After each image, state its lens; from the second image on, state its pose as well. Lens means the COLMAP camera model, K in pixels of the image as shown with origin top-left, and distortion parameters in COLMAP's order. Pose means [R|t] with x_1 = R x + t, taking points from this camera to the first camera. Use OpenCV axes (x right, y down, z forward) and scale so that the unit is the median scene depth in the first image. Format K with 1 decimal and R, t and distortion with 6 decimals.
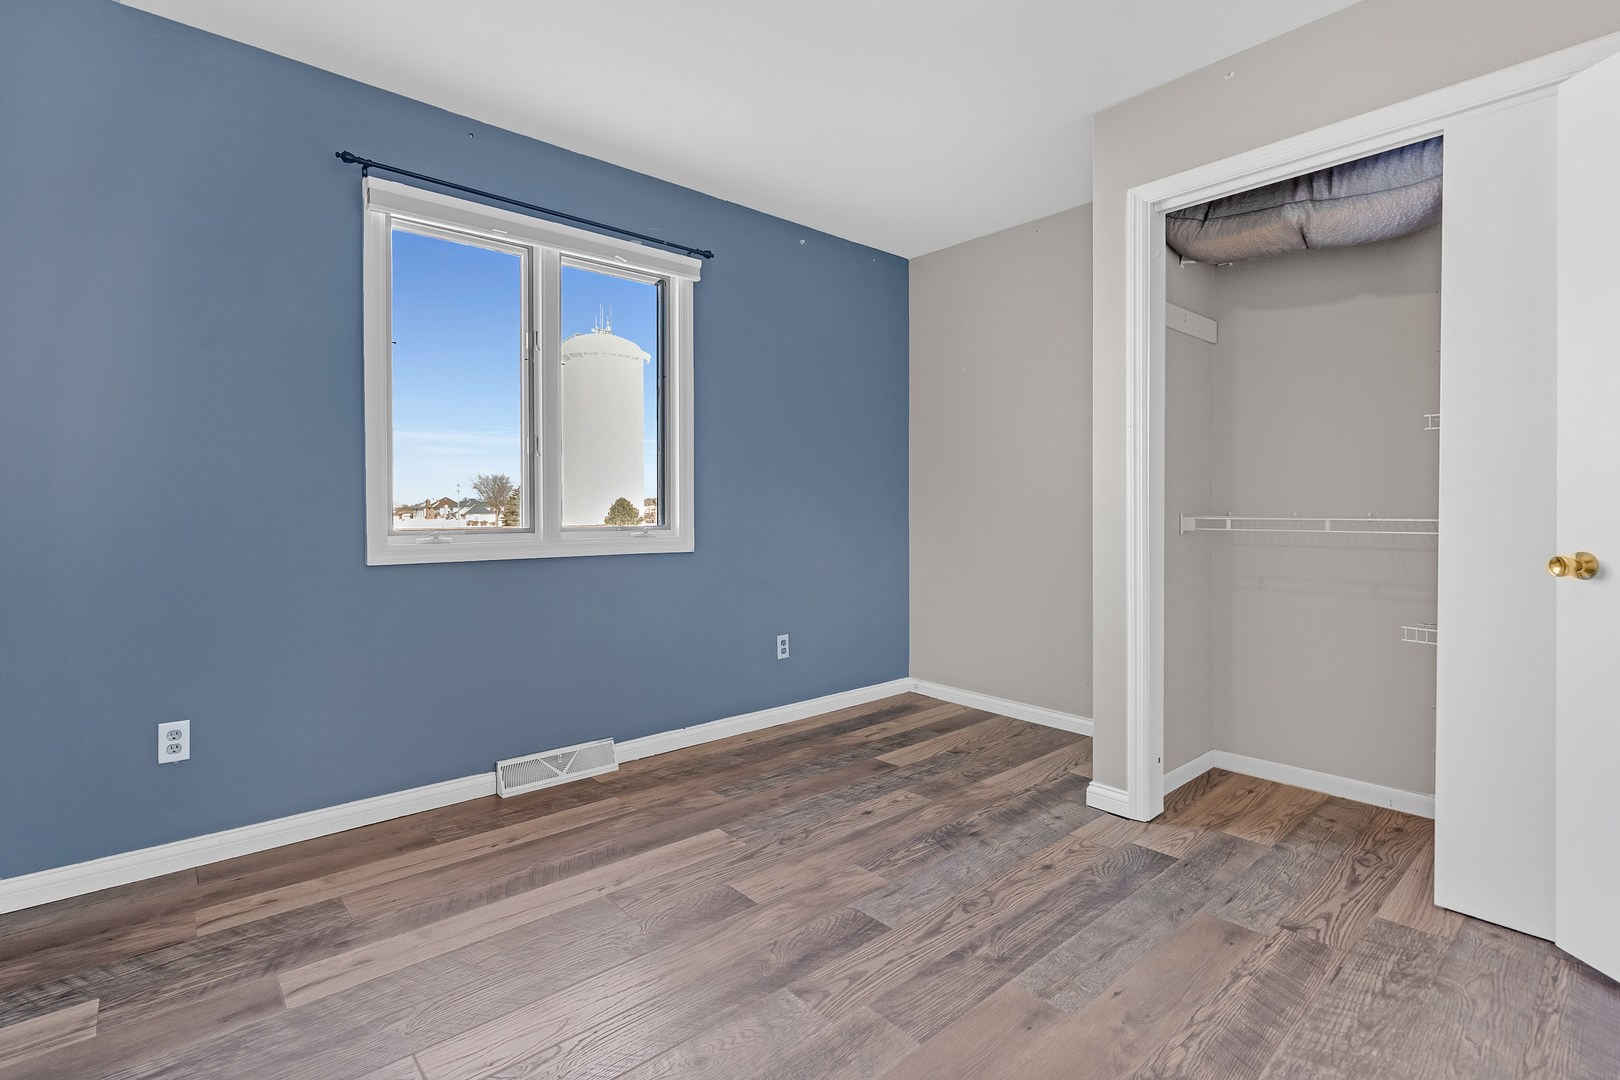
lens RADIAL K [[757.9, 0, 783.8], [0, 757.9, 508.4], [0, 0, 1]] dist [-0.004251, 0.002447]
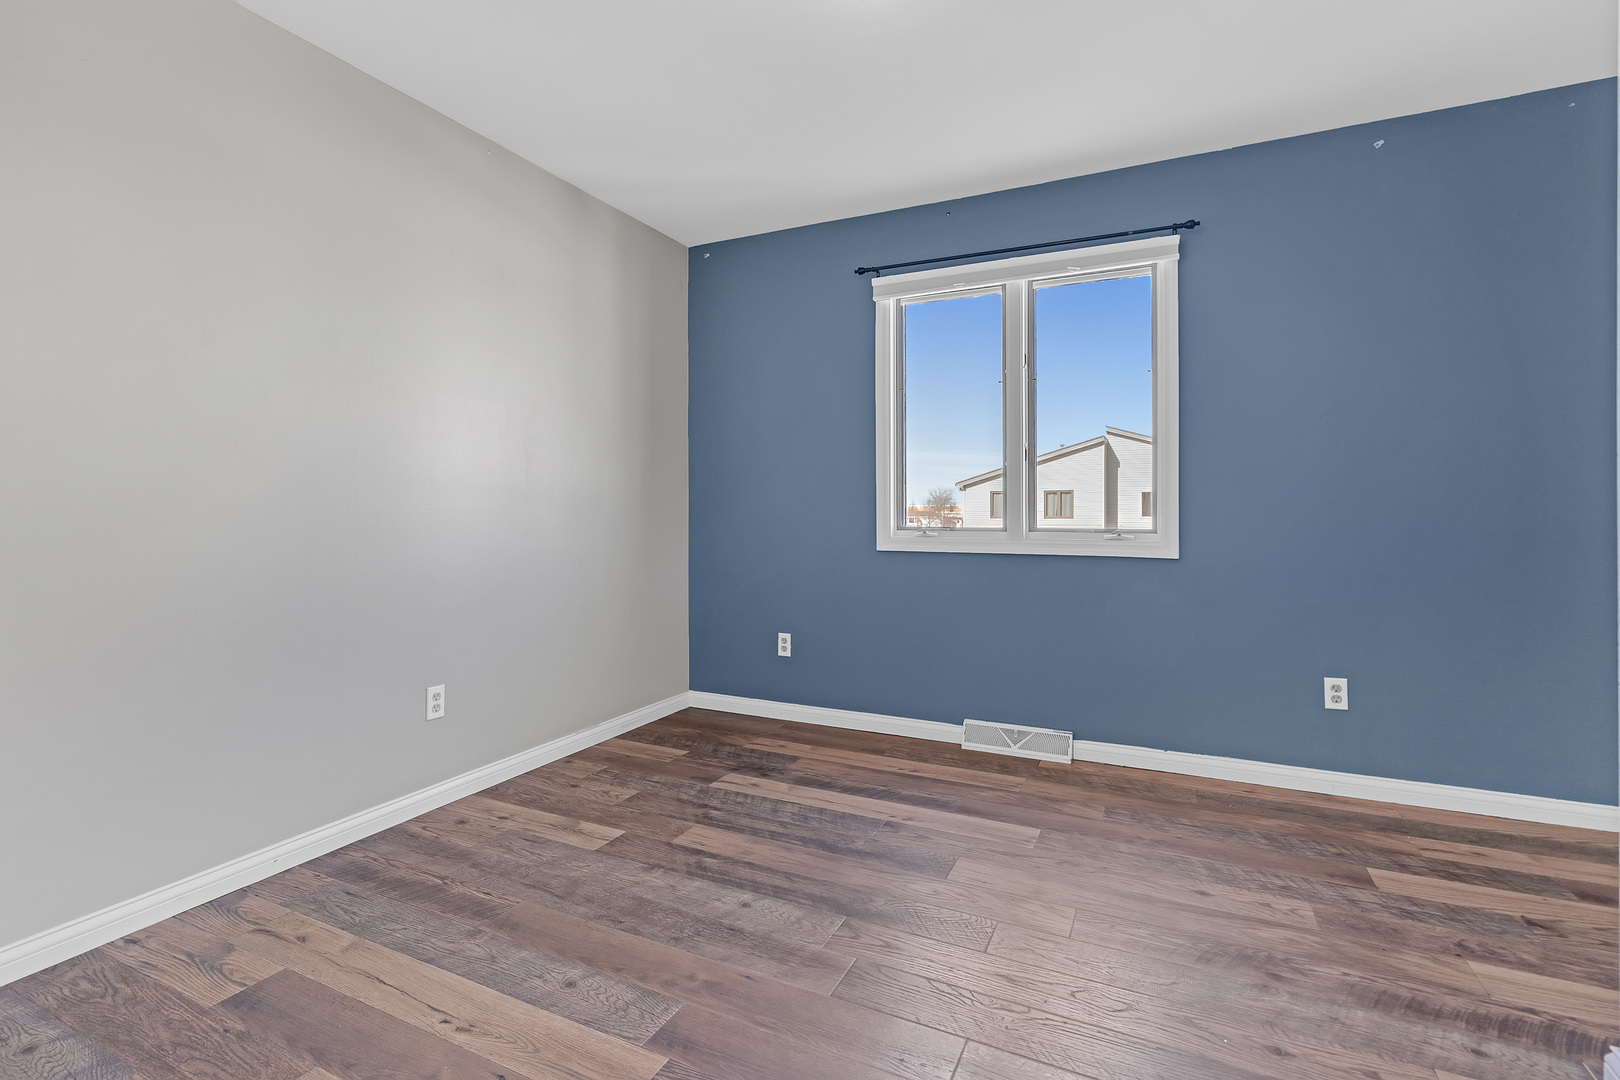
lens RADIAL K [[757.9, 0, 809.1], [0, 757.9, 507.9], [0, 0, 1]] dist [-0.004251, 0.002447]
pose [[0.396895, 0.000212, -0.917864, 0.642644], [-0.000042, 1.000000, 0.000213, -0.004598], [0.917864, -0.000046, 0.396895, 0.286421]]
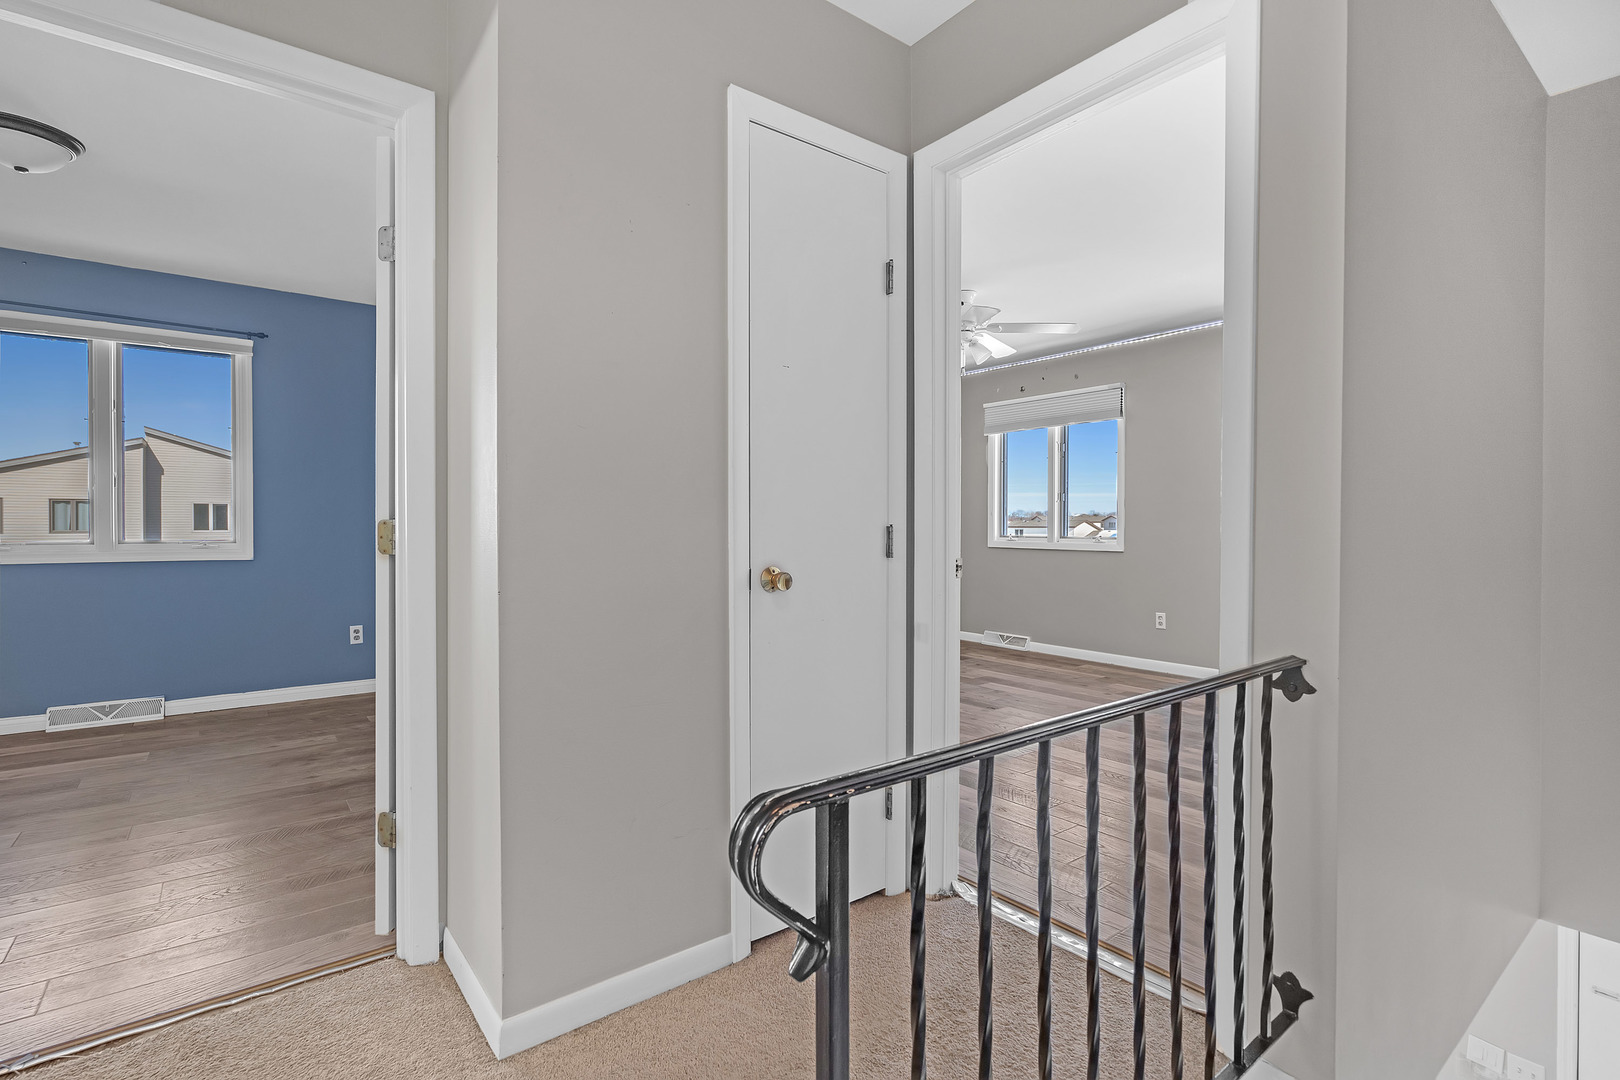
lens RADIAL K [[757.9, 0, 807.2], [0, 757.9, 530.4], [0, 0, 1]] dist [-0.004251, 0.002447]
pose [[0.998132, 0.005112, -0.060873, 1.118540], [-0.004390, 0.999919, 0.011983, -0.018307], [0.060929, -0.011694, 0.998074, -0.315945]]
